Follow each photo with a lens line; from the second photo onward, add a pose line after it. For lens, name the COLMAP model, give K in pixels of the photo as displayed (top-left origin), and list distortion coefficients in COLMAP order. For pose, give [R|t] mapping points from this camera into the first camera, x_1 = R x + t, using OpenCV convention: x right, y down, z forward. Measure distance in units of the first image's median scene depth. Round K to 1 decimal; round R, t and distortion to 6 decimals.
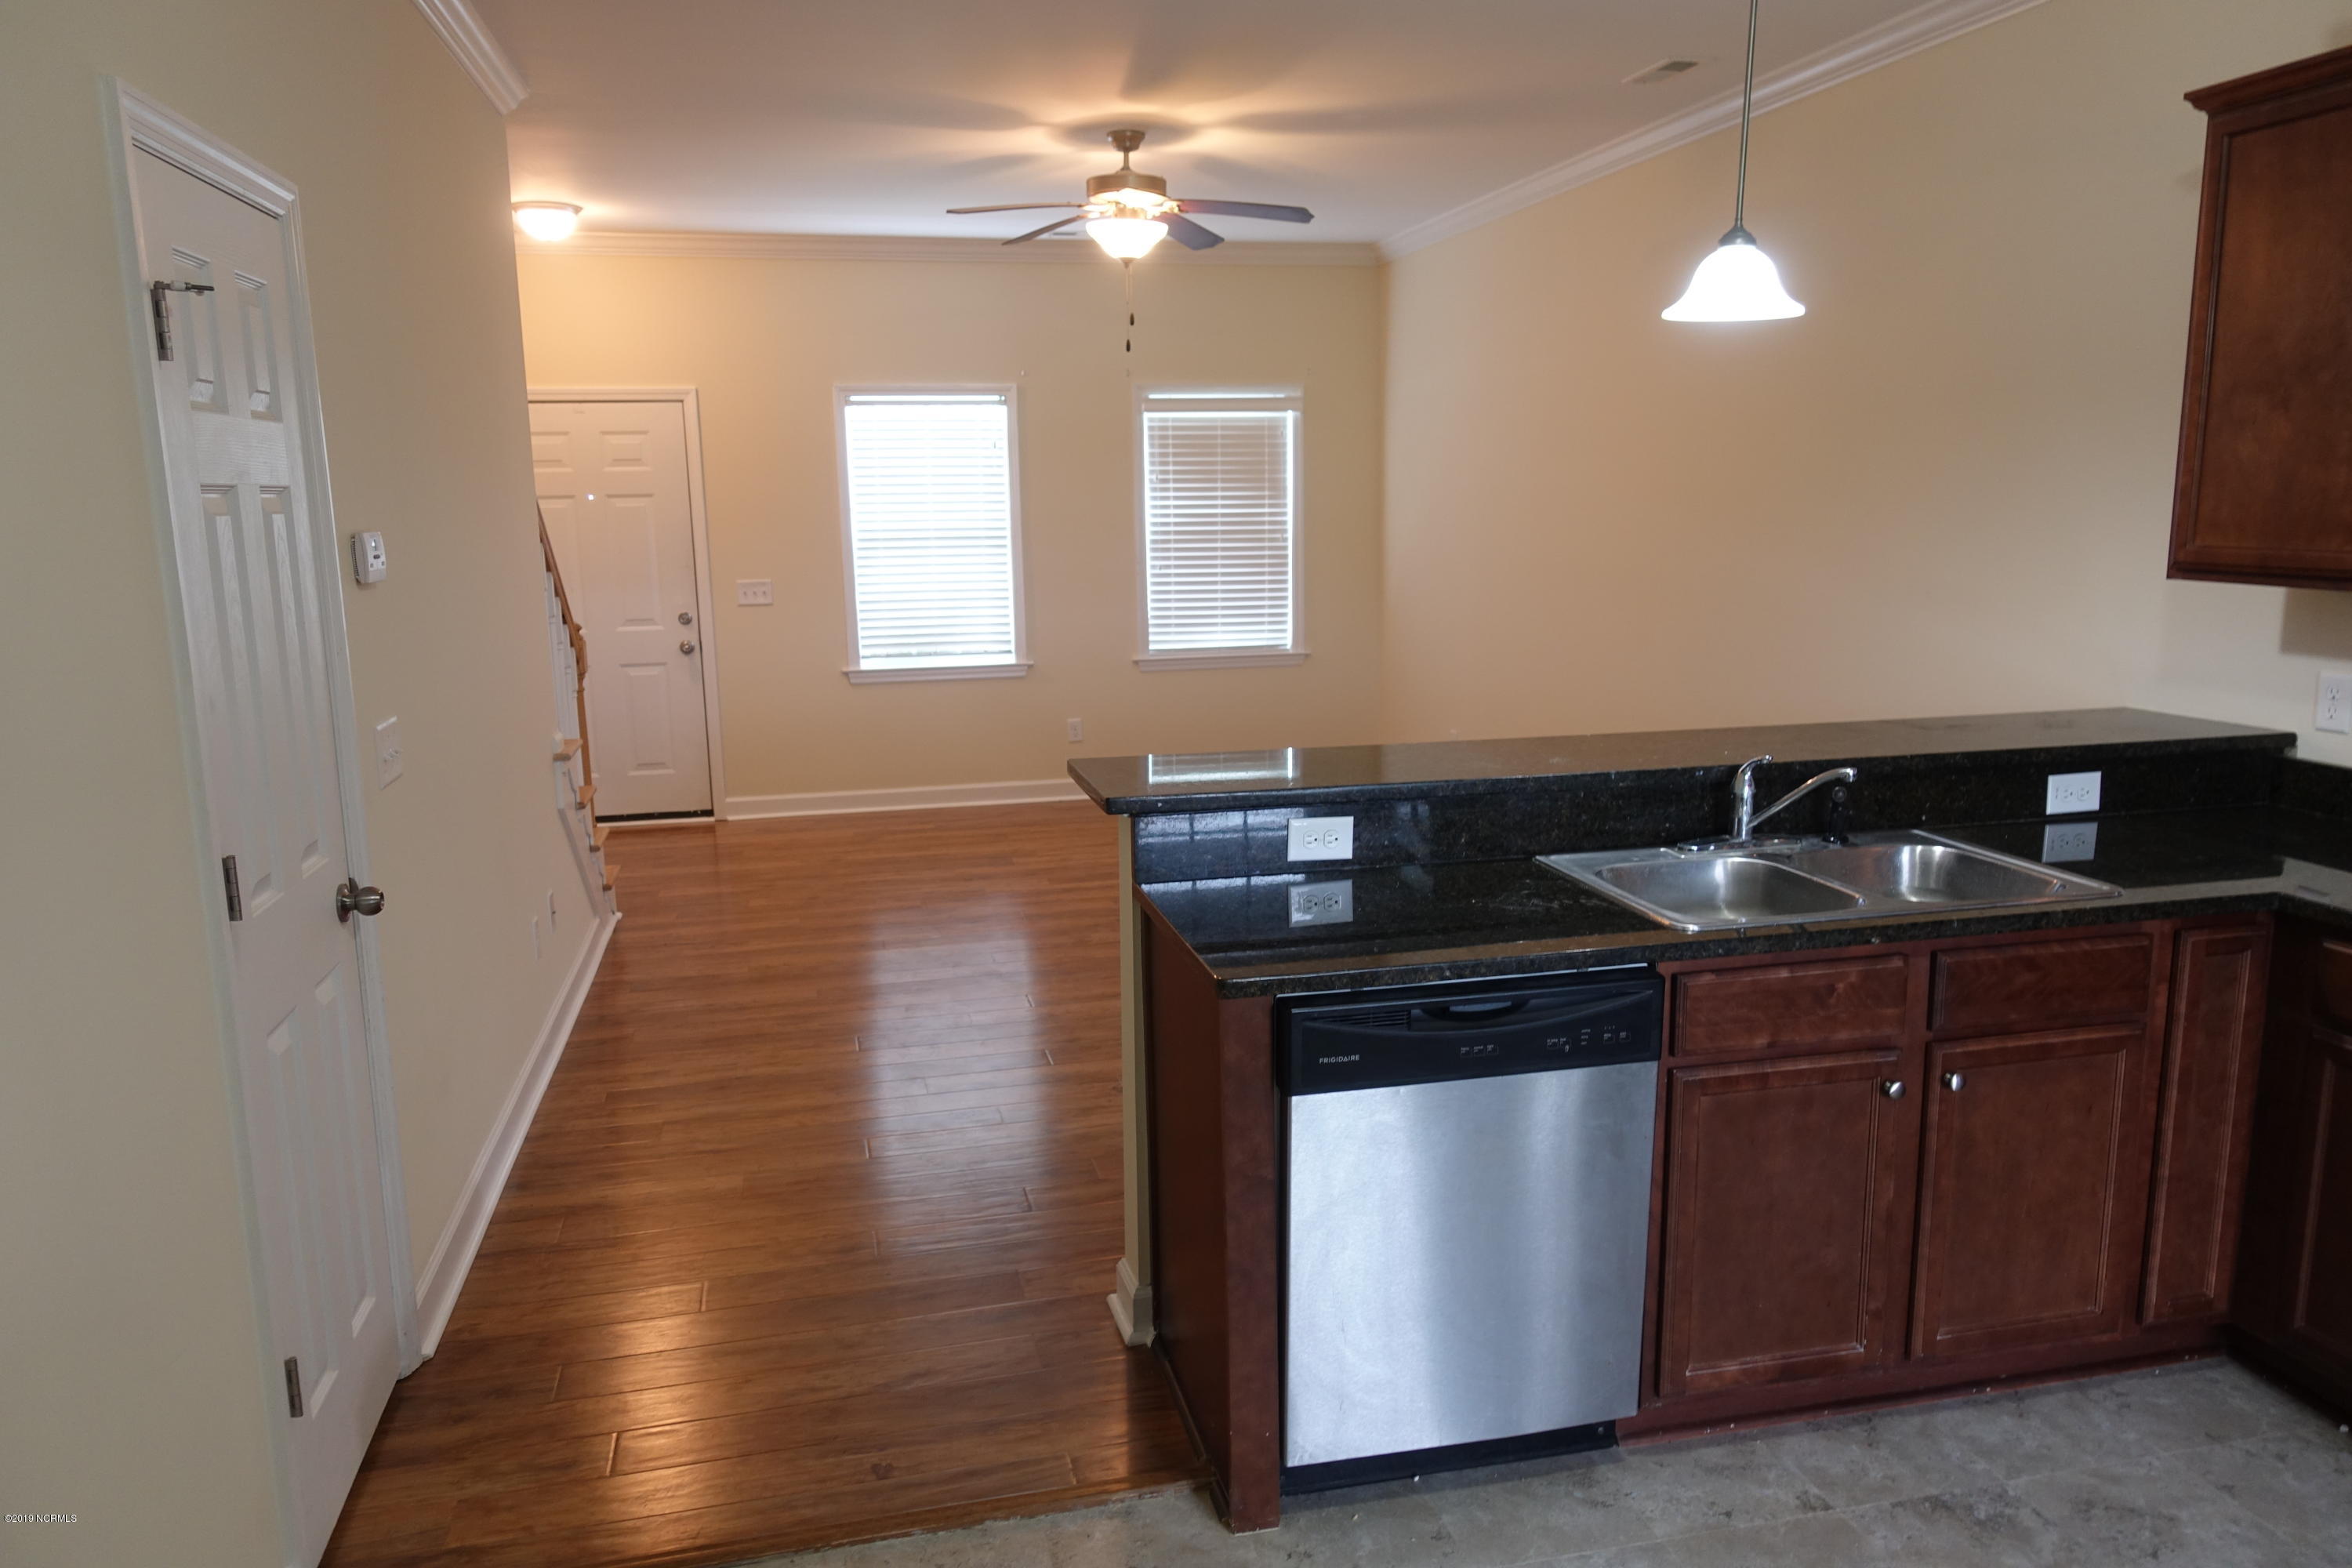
lens RADIAL K [[1632.1, 0, 1177.2], [0, 1632.1, 793.8], [0, 0, 1]] dist [0.011809, -0.008400]
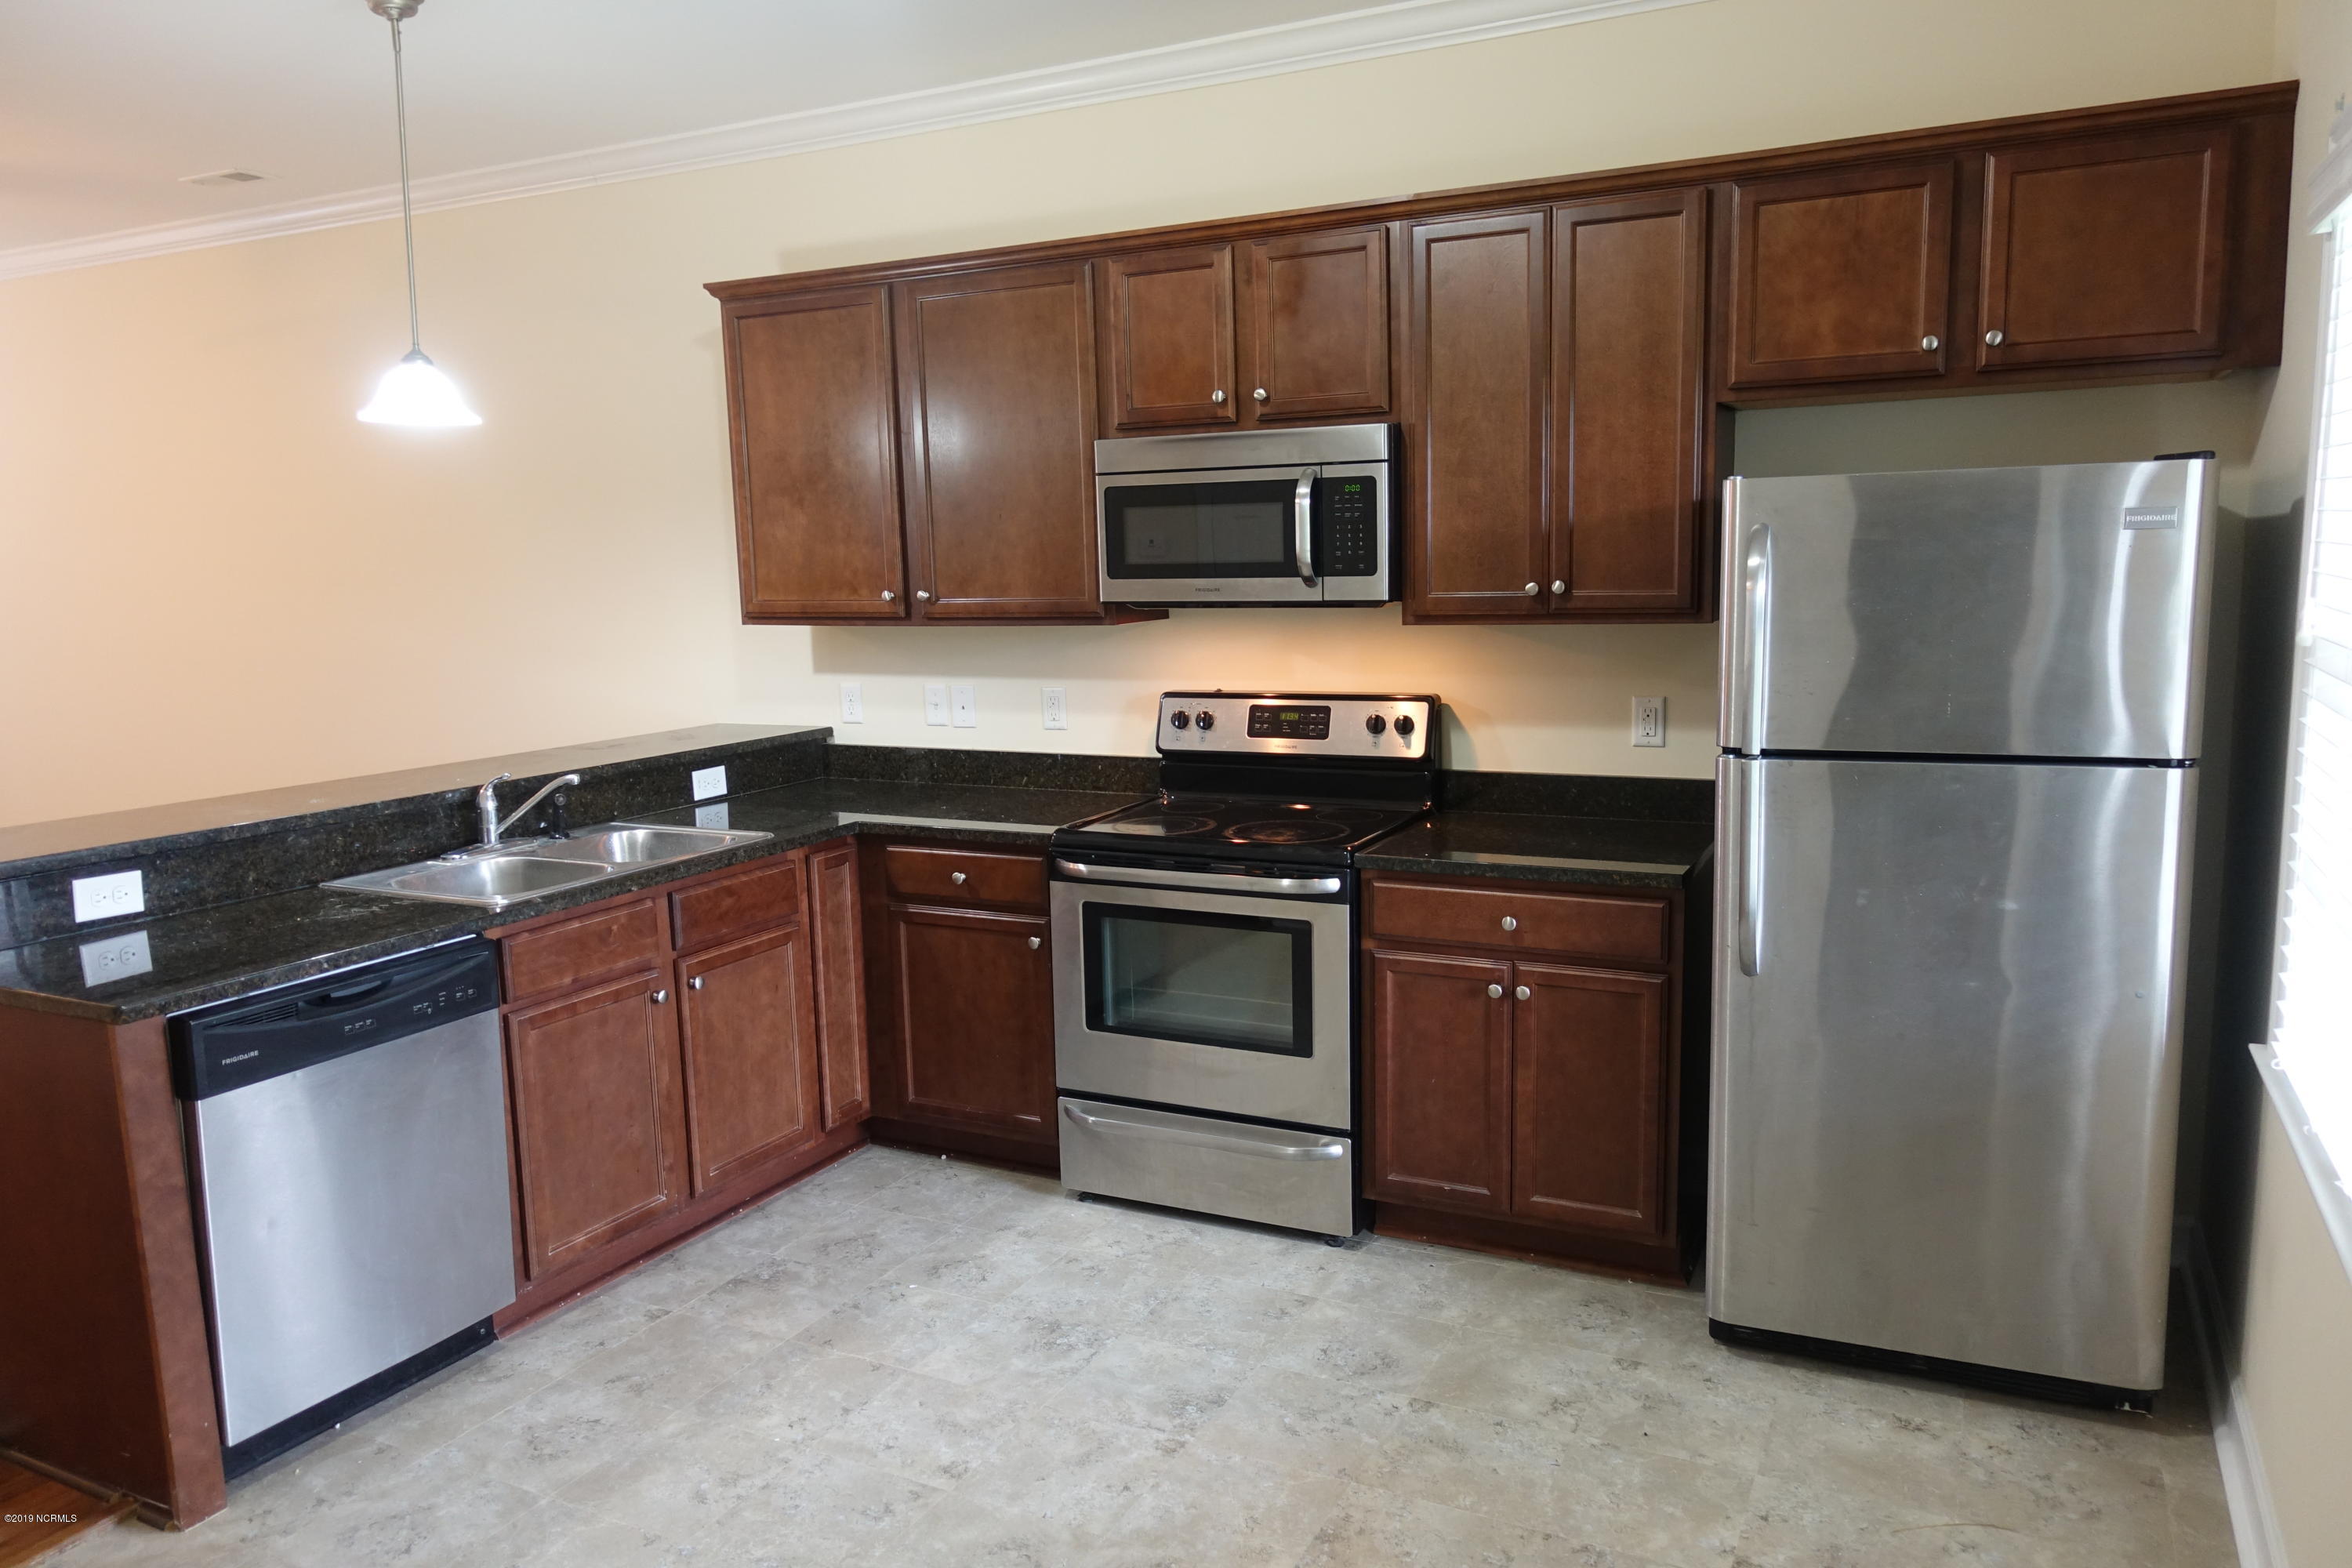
lens RADIAL K [[1632.1, 0, 1177.2], [0, 1632.1, 793.8], [0, 0, 1]] dist [0.011809, -0.008400]
pose [[0.644965, -0.113314, 0.755765, -0.279312], [0.152103, 0.988194, 0.018358, 0.052122], [-0.748922, 0.103114, 0.654586, -0.217989]]
